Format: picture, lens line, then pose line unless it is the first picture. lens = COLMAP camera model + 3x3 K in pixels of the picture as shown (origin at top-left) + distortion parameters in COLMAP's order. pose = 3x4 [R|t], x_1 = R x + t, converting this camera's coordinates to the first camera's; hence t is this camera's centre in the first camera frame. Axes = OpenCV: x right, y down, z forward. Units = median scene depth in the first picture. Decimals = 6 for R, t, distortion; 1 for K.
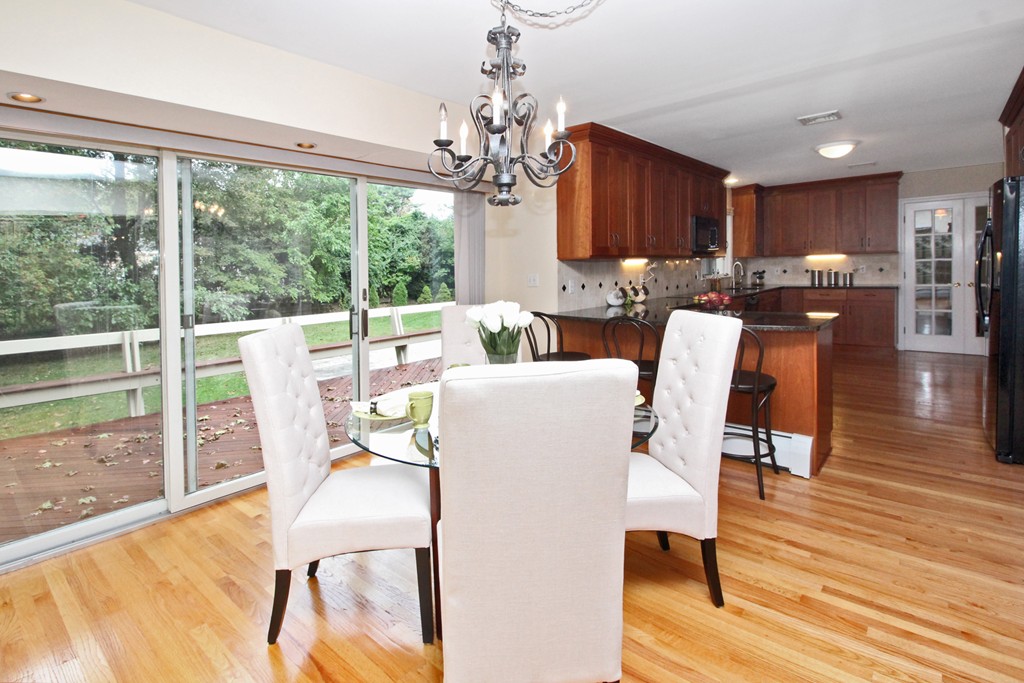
lens RADIAL K [[498.8, 0, 514.2], [0, 498.8, 275.2], [0, 0, 1]] dist [-0.026411, -0.000639]
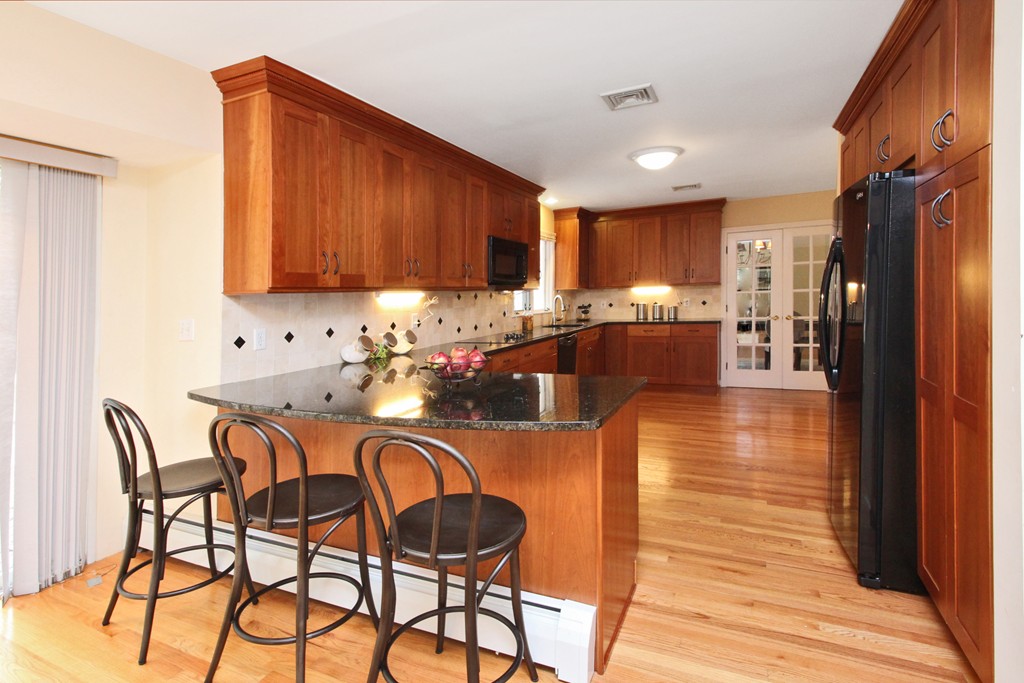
lens RADIAL K [[494.4, 0, 486.1], [0, 494.4, 316.2], [0, 0, 1]] dist [-0.000848, -0.000362]
pose [[0.973355, -0.012769, 0.228946, 0.129749], [0.008813, 0.999794, 0.018293, -0.006843], [-0.229132, -0.015788, 0.973267, 0.183443]]
